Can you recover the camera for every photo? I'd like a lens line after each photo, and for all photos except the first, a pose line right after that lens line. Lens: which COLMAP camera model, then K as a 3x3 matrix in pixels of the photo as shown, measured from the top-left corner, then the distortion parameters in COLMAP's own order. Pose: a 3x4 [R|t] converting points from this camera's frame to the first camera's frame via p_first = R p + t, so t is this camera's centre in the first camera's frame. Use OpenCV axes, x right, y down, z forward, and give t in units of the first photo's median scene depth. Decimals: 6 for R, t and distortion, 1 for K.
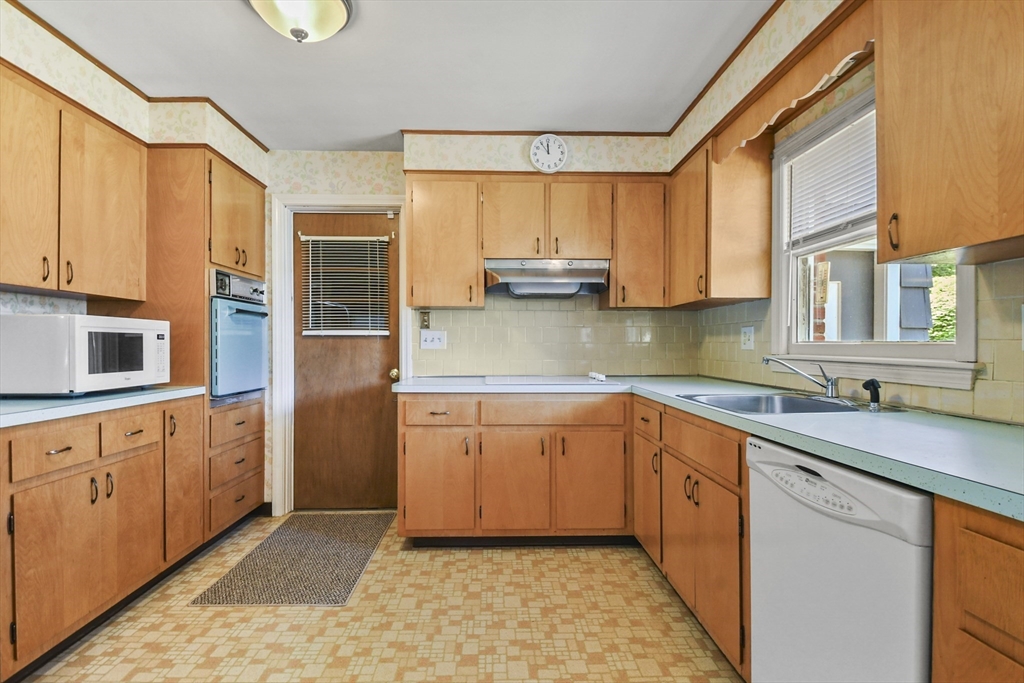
lens RADIAL K [[490.6, 0, 507.0], [0, 490.6, 347.6], [0, 0, 1]] dist [0.008662, -0.015051]
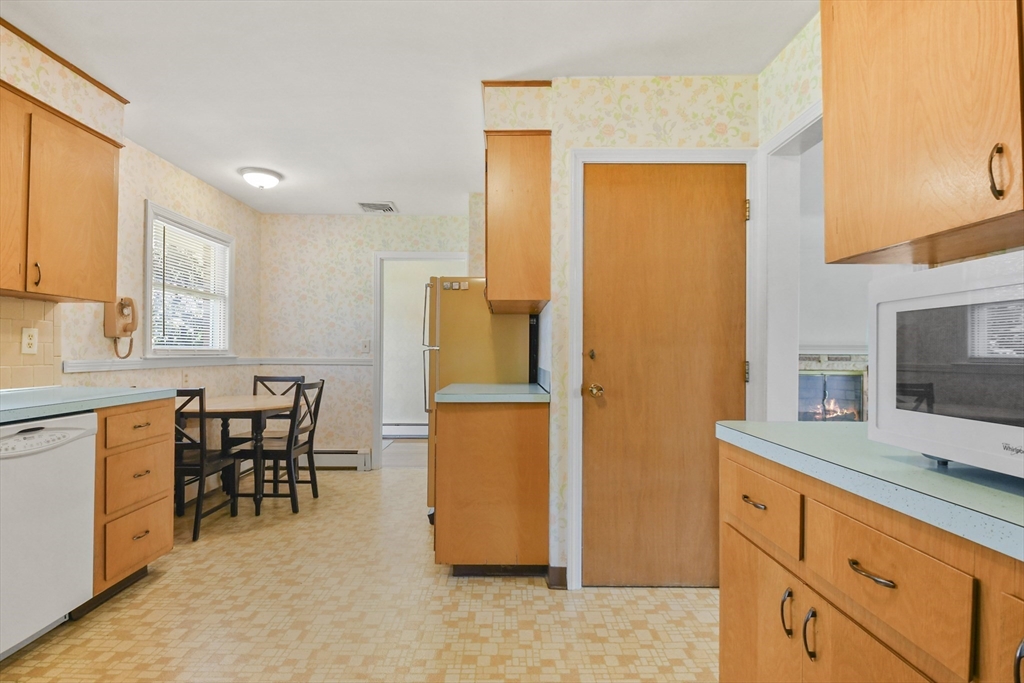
lens RADIAL K [[490.6, 0, 504.3], [0, 490.6, 344.6], [0, 0, 1]] dist [0.008662, -0.015051]
pose [[-0.999916, -0.007667, 0.010496, -0.369815], [-0.007790, 0.999901, -0.011756, -0.000805], [-0.010405, -0.011837, -0.999876, 1.094270]]
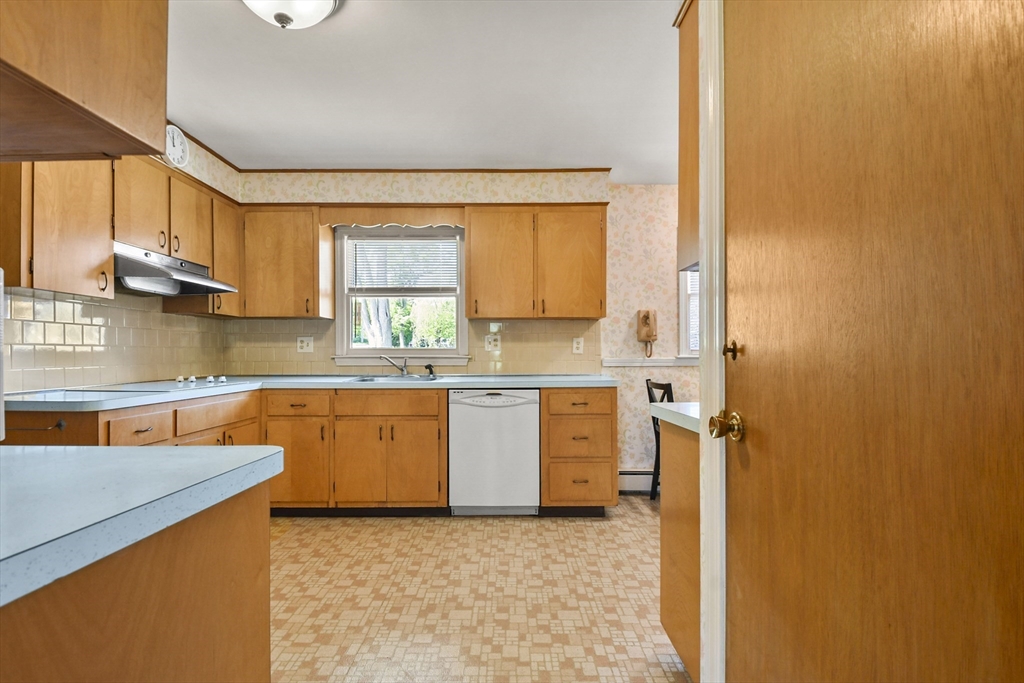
lens RADIAL K [[490.6, 0, 503.6], [0, 490.6, 351.4], [0, 0, 1]] dist [0.008662, -0.015051]
pose [[0.031184, 0.002742, 0.999510, -0.950037], [0.006205, 0.999976, -0.002936, 0.008636], [-0.999494, 0.006293, 0.031166, 0.380277]]
